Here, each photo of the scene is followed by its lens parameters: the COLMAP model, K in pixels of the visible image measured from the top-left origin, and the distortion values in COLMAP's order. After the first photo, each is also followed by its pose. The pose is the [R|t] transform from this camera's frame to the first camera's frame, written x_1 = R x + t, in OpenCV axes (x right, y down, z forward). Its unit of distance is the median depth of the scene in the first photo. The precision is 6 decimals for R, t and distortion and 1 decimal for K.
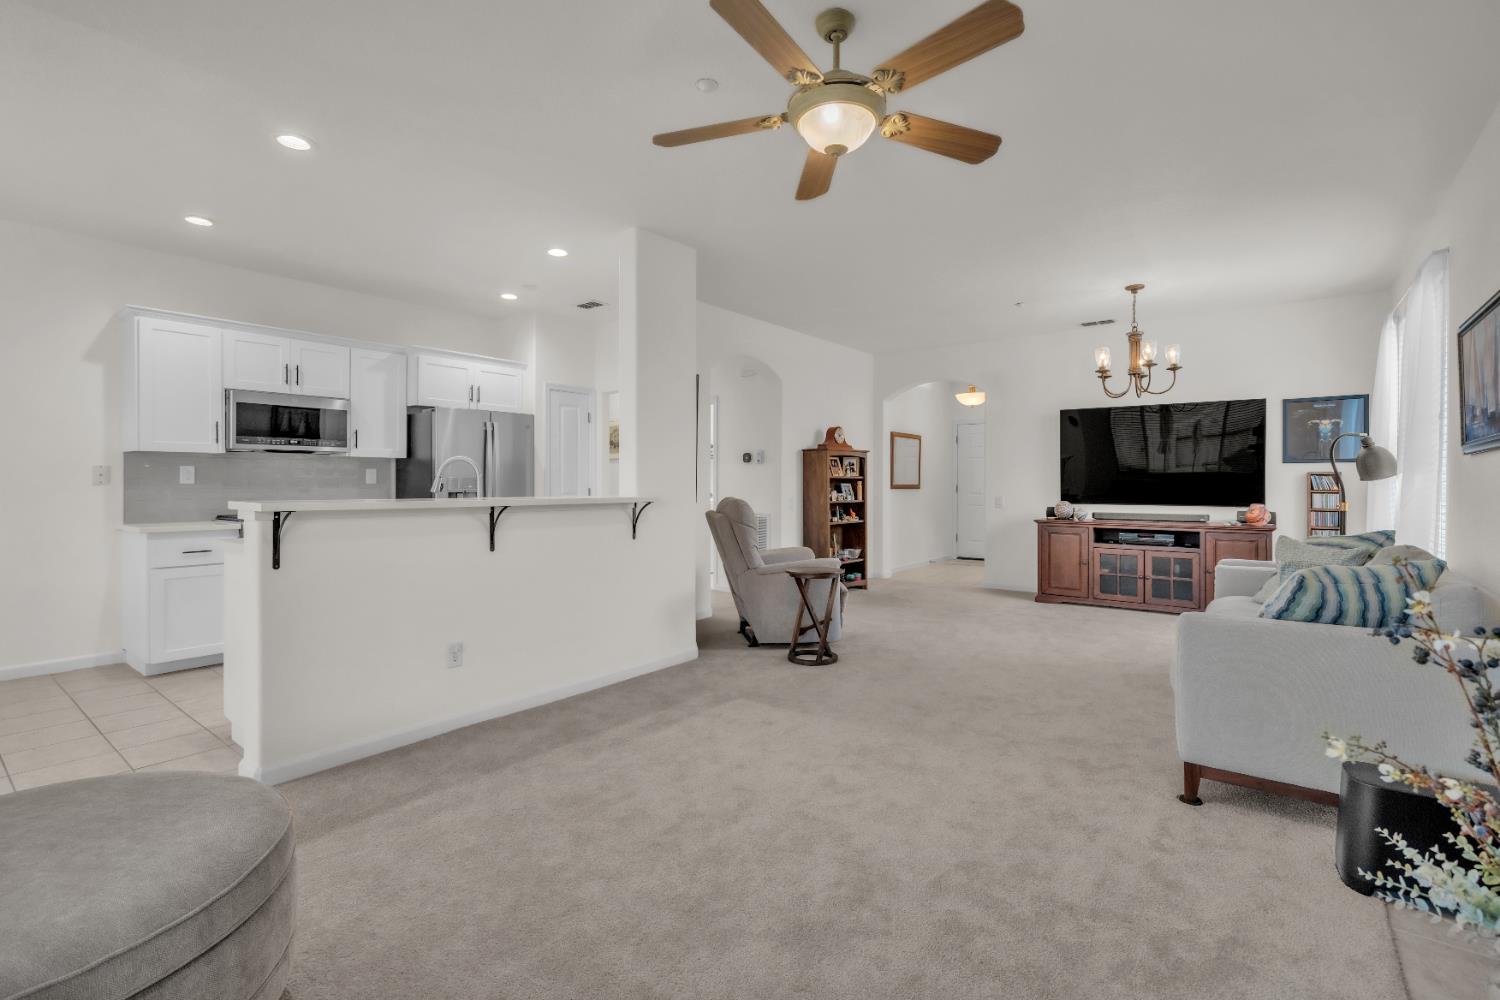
lens RADIAL K [[683.4, 0, 753.8], [0, 683.4, 486.4], [0, 0, 1]] dist [-0.002851, -0.000213]
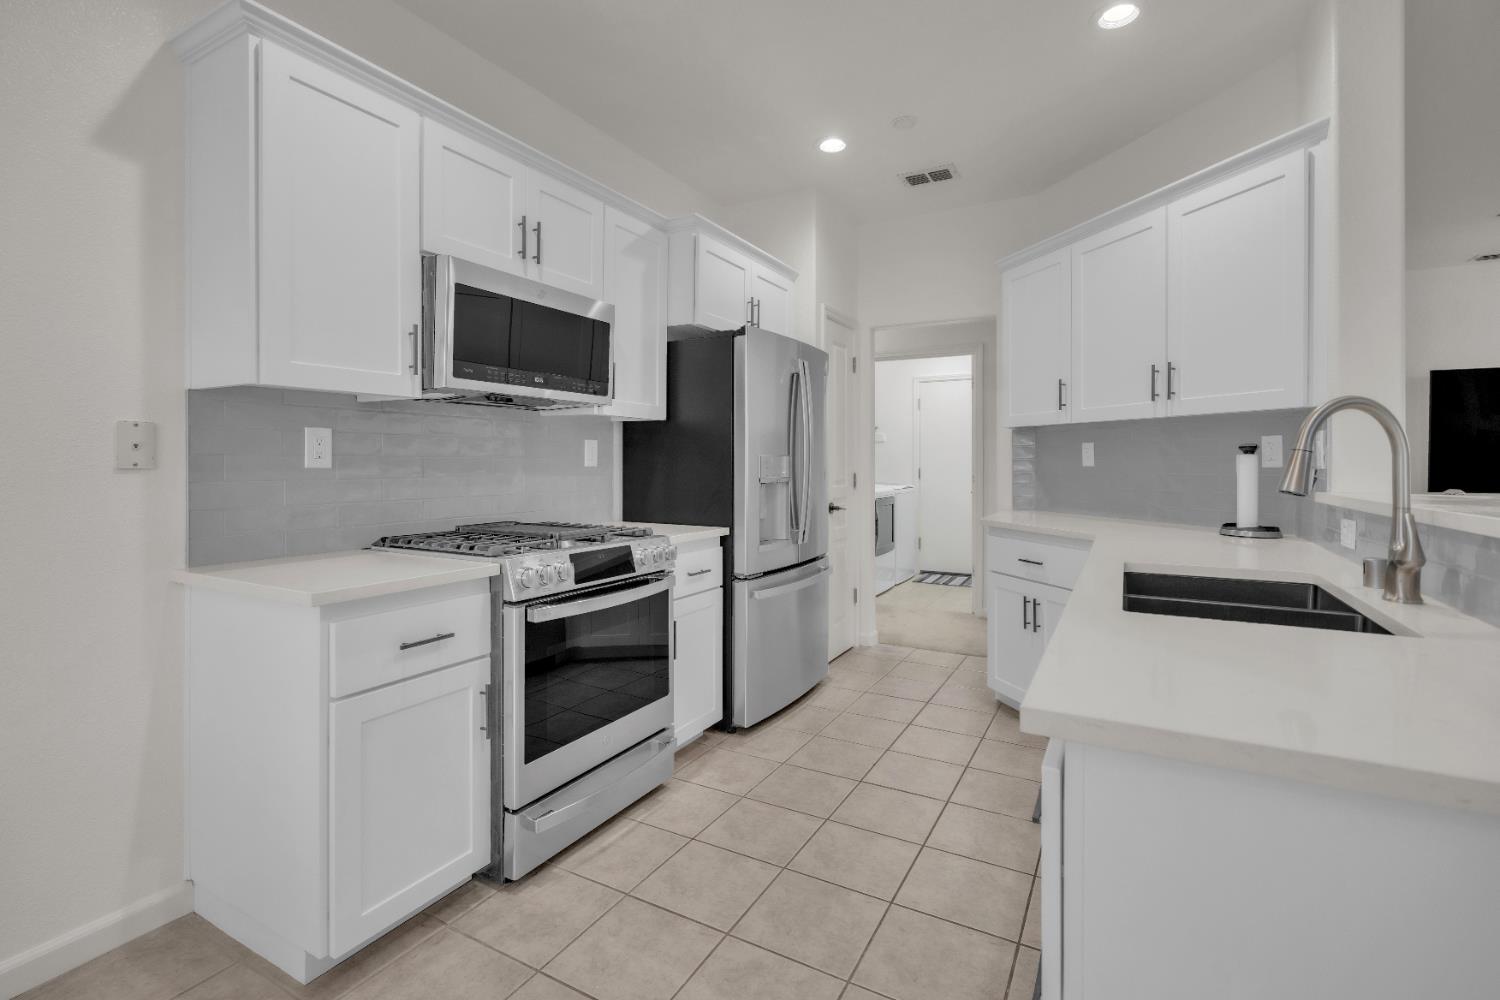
lens RADIAL K [[683.4, 0, 742.1], [0, 683.4, 466.6], [0, 0, 1]] dist [-0.002851, -0.000213]
pose [[0.987879, 0.000279, 0.155223, -0.638877], [-0.000226, 1.000000, -0.000355, -0.004810], [-0.155223, 0.000315, 0.987879, 0.531298]]
